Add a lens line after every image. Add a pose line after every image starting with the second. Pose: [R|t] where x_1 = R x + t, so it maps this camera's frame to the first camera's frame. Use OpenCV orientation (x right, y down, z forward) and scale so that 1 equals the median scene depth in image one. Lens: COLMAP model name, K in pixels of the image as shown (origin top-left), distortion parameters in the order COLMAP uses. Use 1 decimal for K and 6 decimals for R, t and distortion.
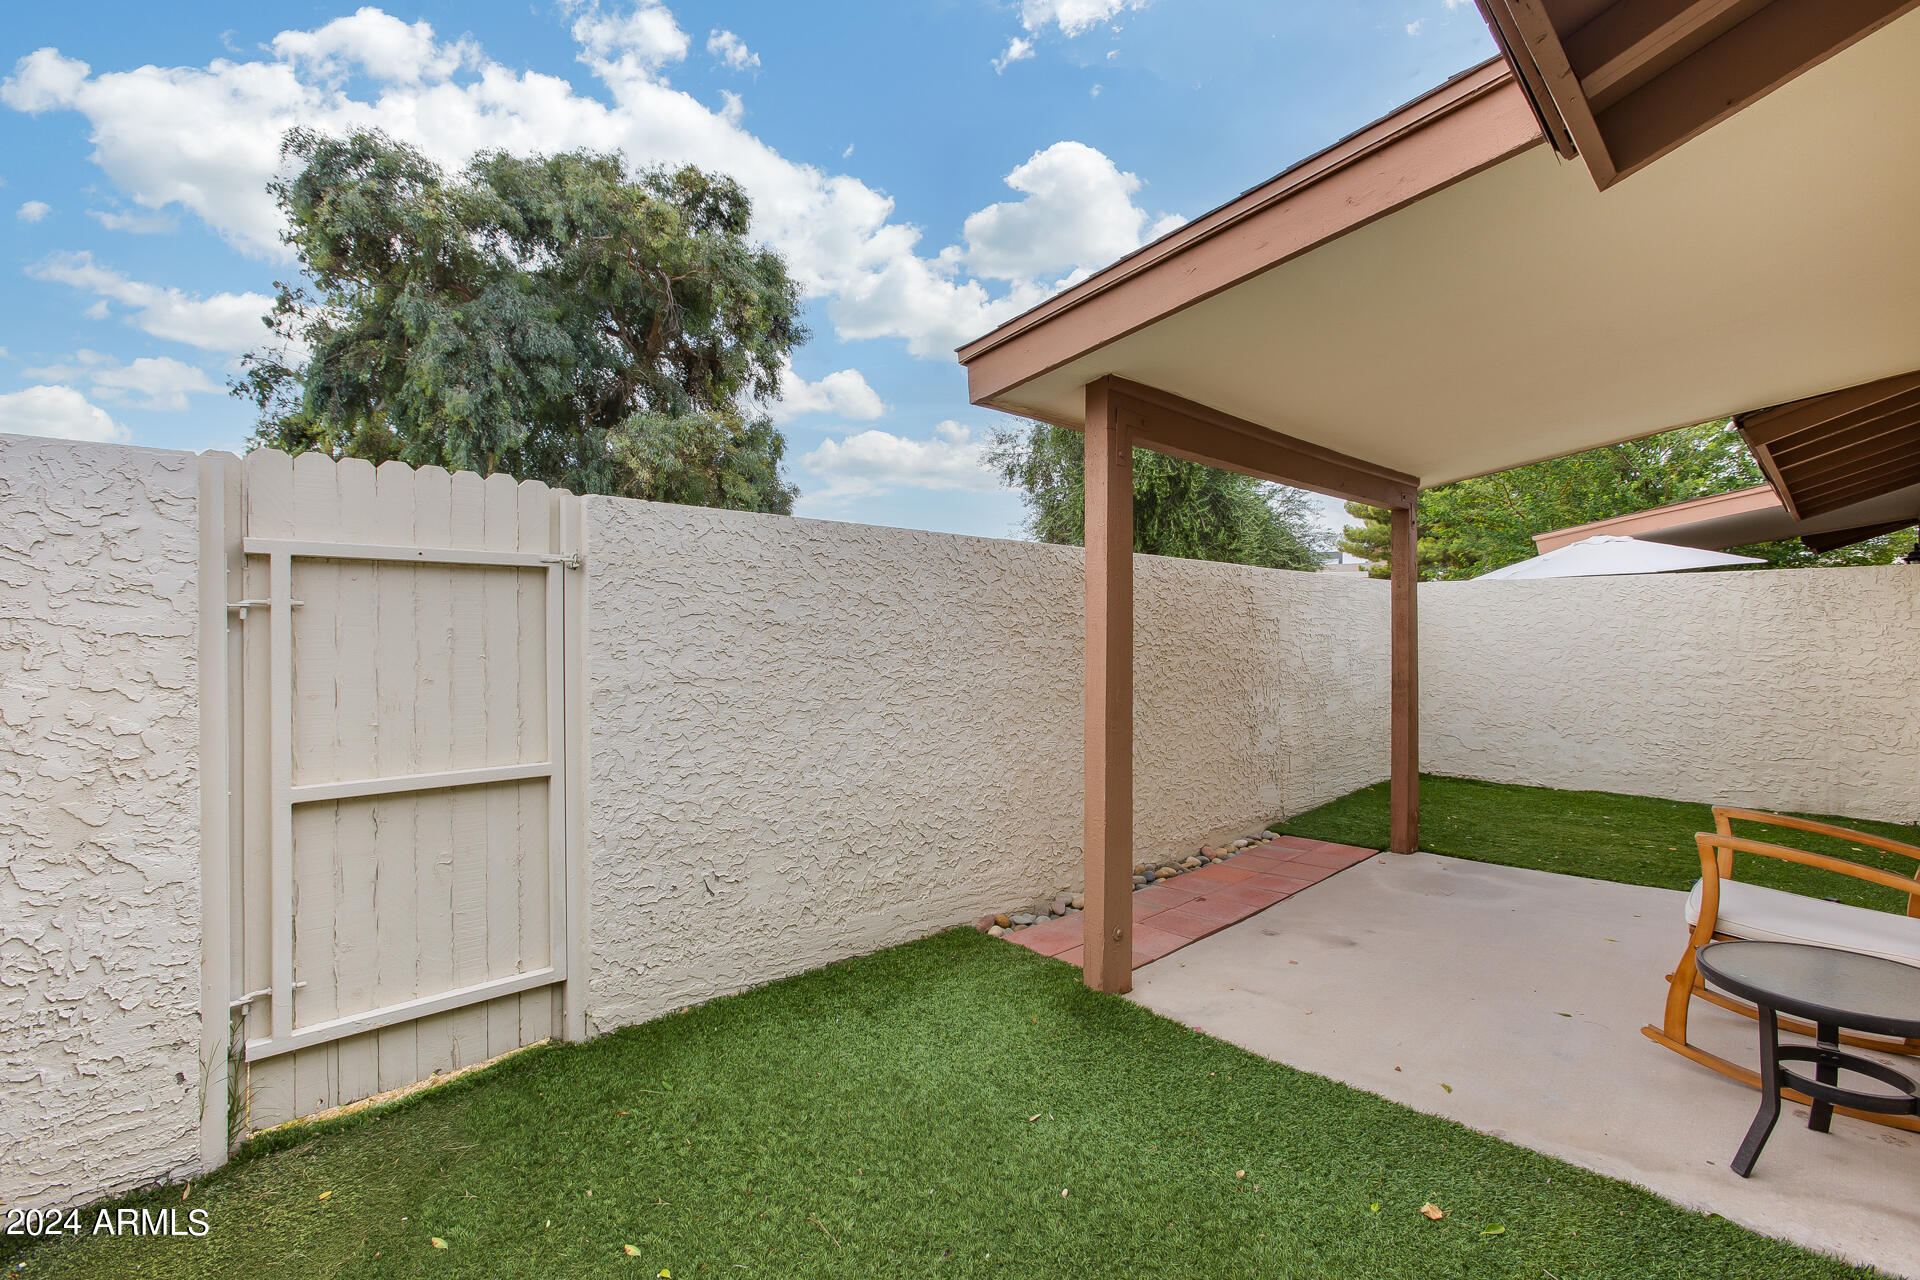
lens RADIAL K [[858.5, 0, 970.5], [0, 858.5, 637.9], [0, 0, 1]] dist [-0.018751, 0.011516]
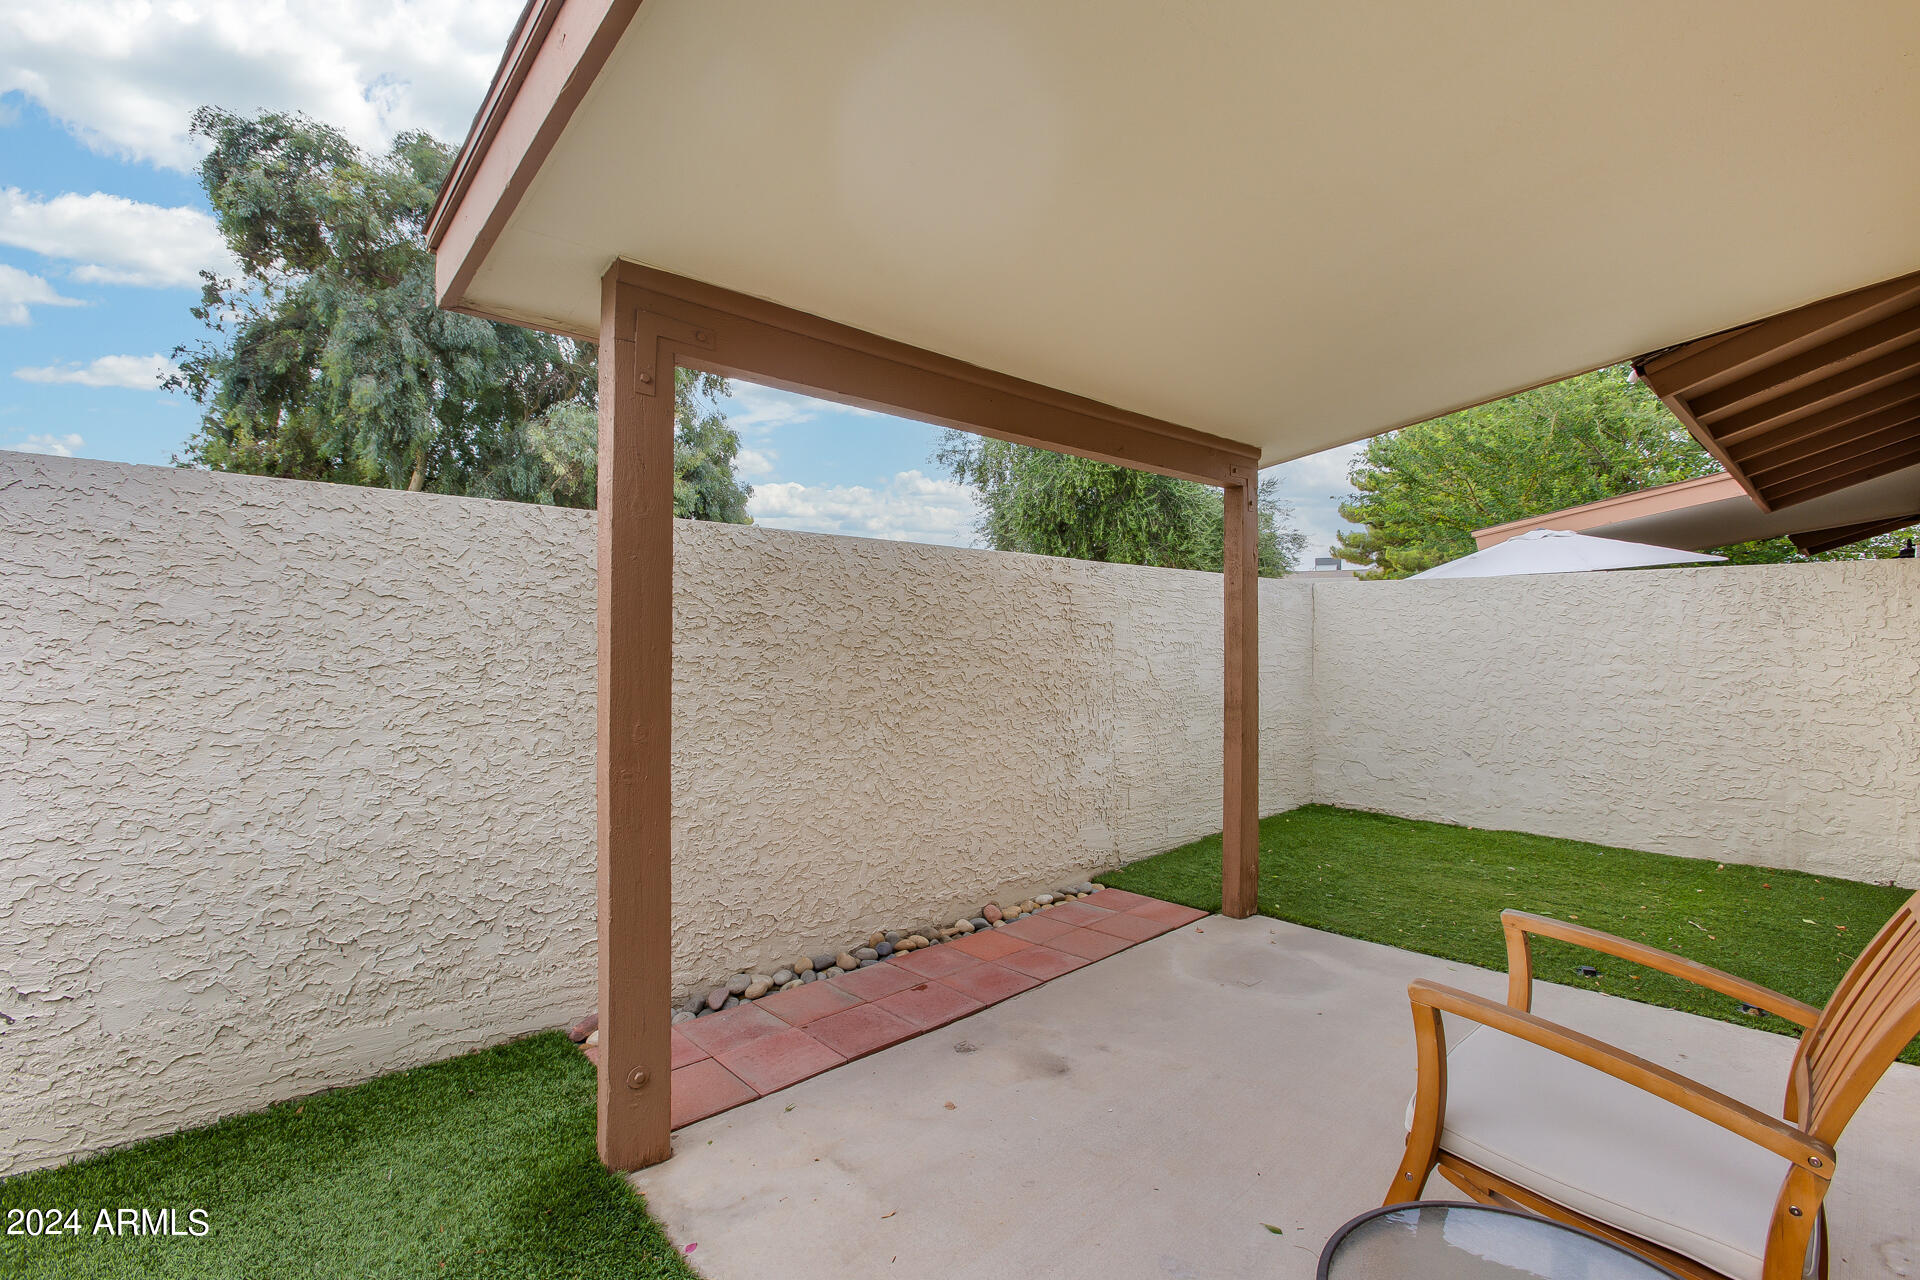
lens RADIAL K [[856.5, 0, 970.0], [0, 856.5, 636.3], [0, 0, 1]] dist [-0.020164, 0.013315]
pose [[0.999817, 0.005943, -0.018195, 0.244817], [-0.006099, 0.999945, -0.008520, -0.001728], [0.018144, 0.008630, 0.999798, 0.176397]]
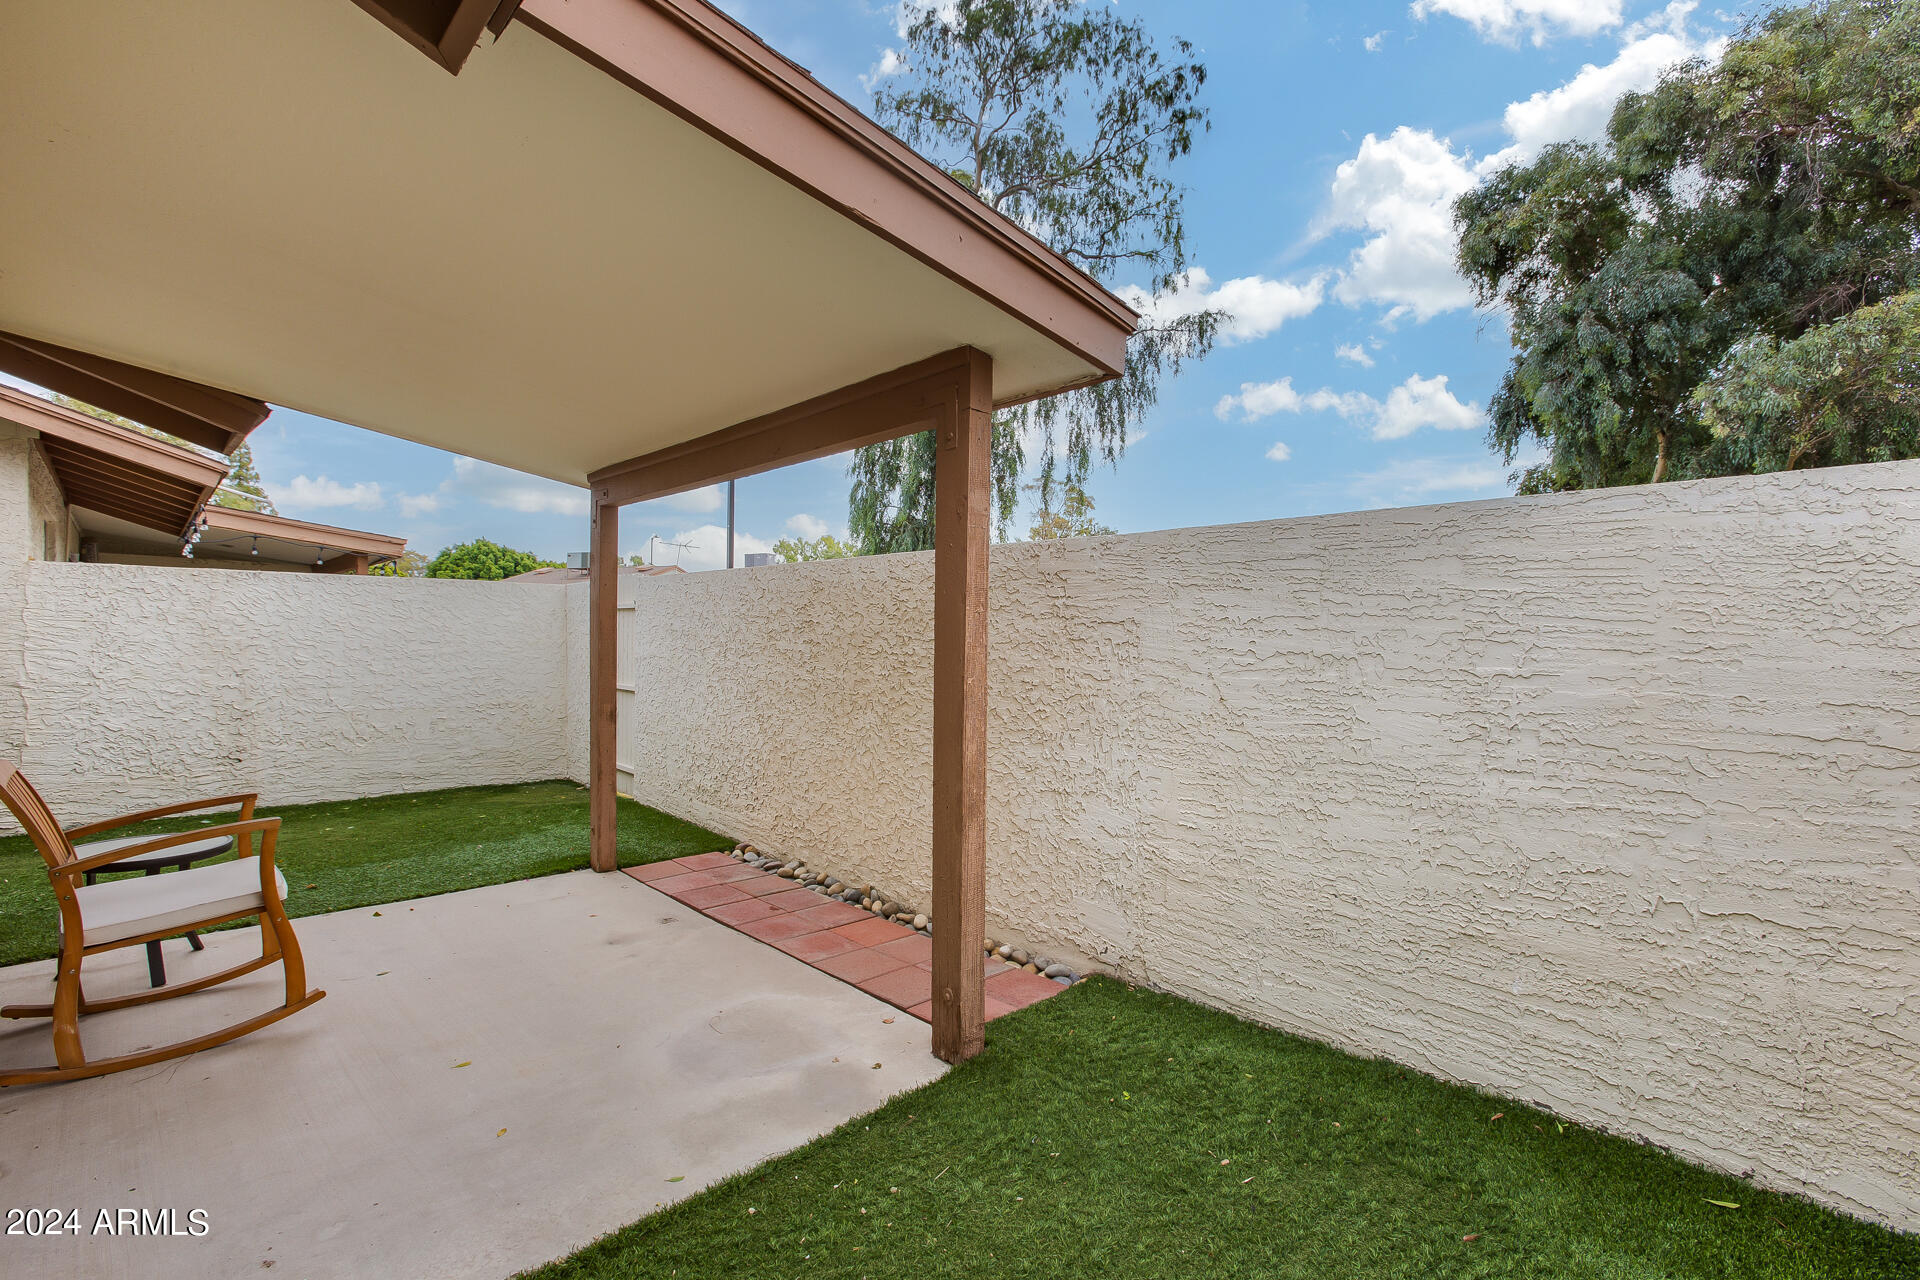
lens RADIAL K [[867.8, 0, 973.0], [0, 867.8, 636.1], [0, 0, 1]] dist [-0.042602, 0.027704]
pose [[0.014752, 0.005862, -0.999874, 0.953972], [-0.015412, 0.999865, 0.005634, -0.014037], [0.999772, 0.015327, 0.014840, 0.910268]]
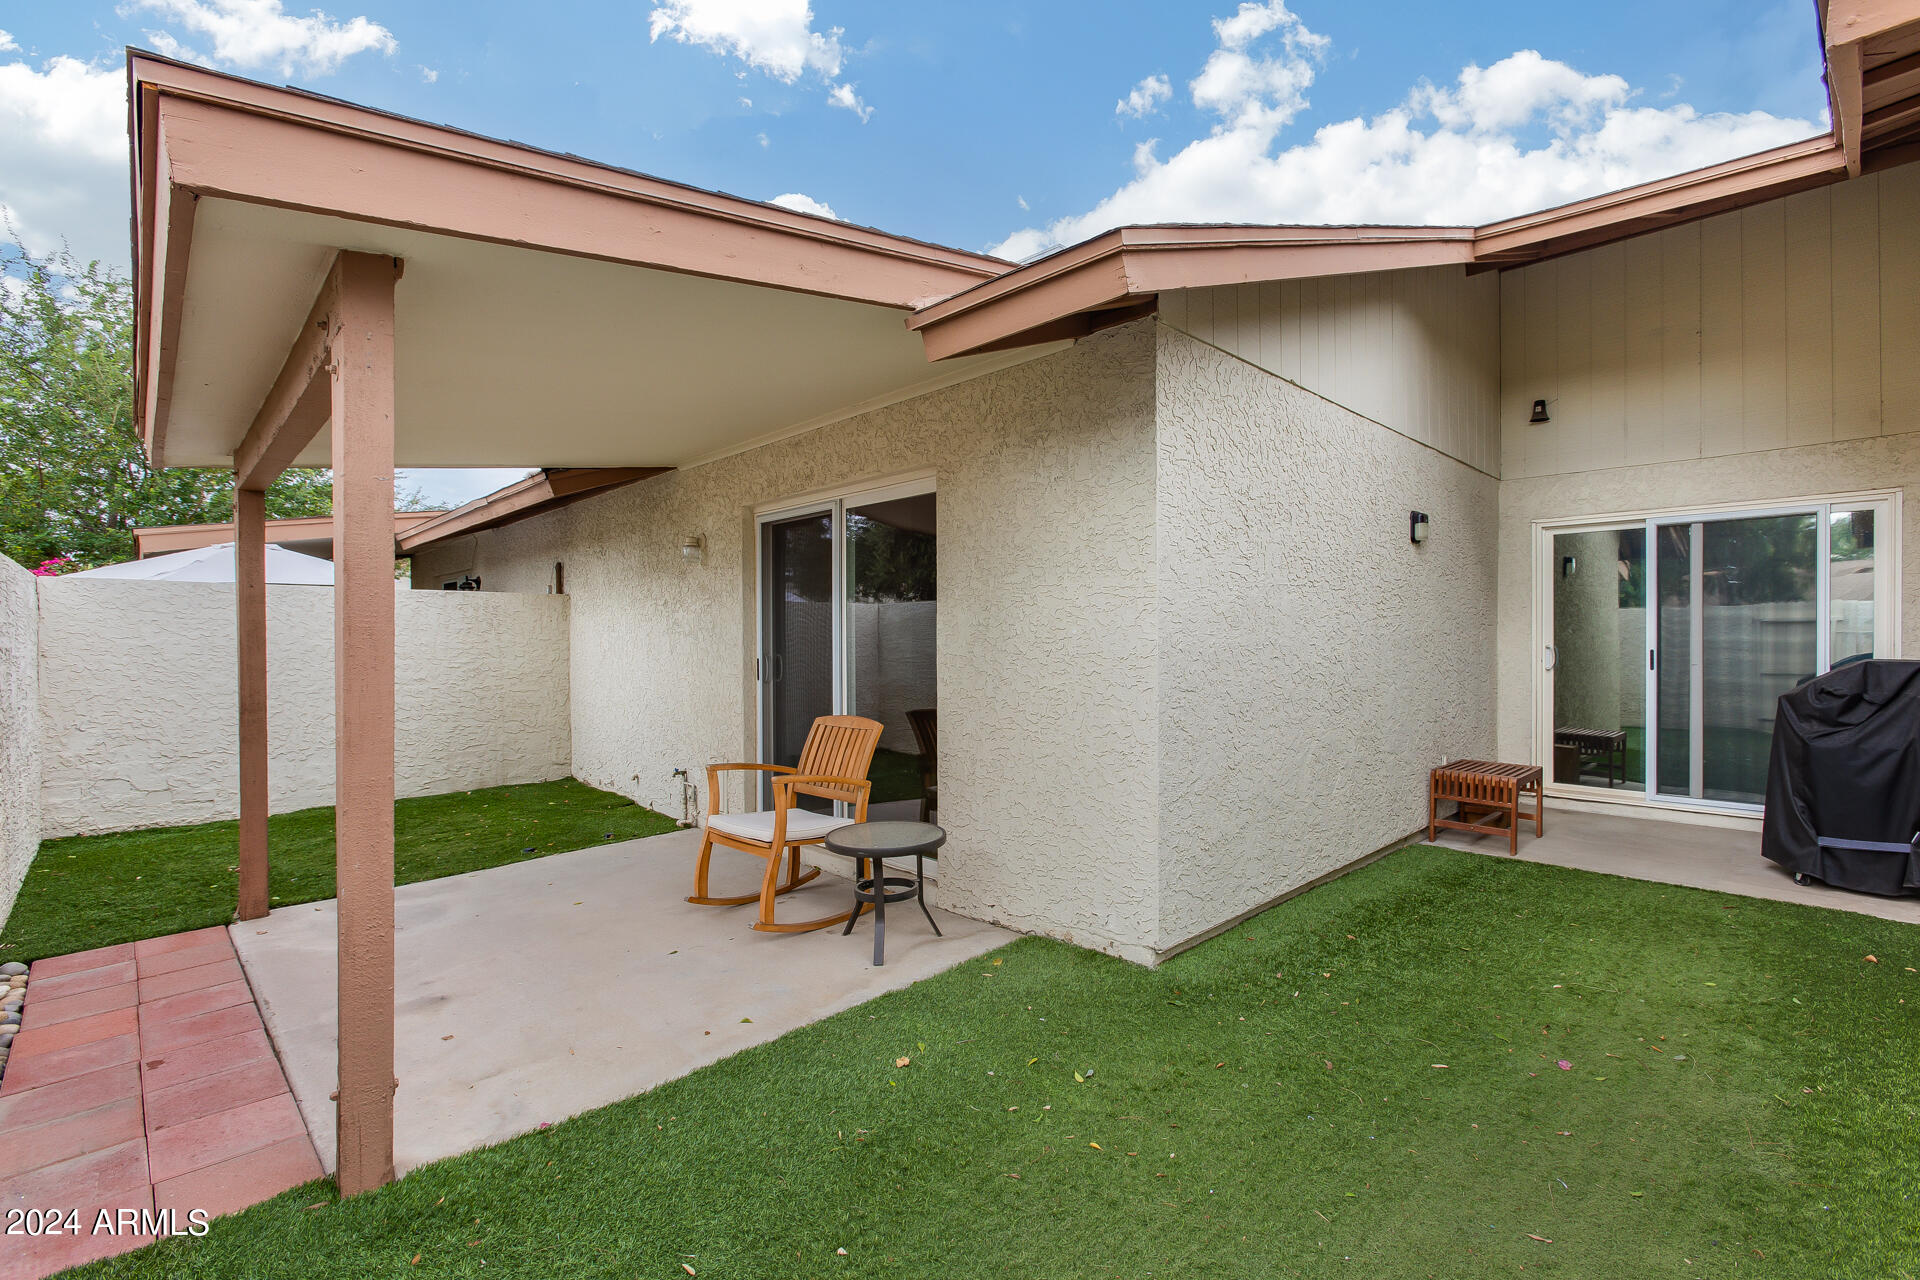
lens RADIAL K [[856.5, 0, 970.0], [0, 856.5, 636.3], [0, 0, 1]] dist [-0.020164, 0.013315]
pose [[-0.008907, 0.006076, 0.999942, -0.277308], [0.012521, 0.999904, -0.005965, -0.000058], [-0.999882, 0.012467, -0.008982, 0.298529]]
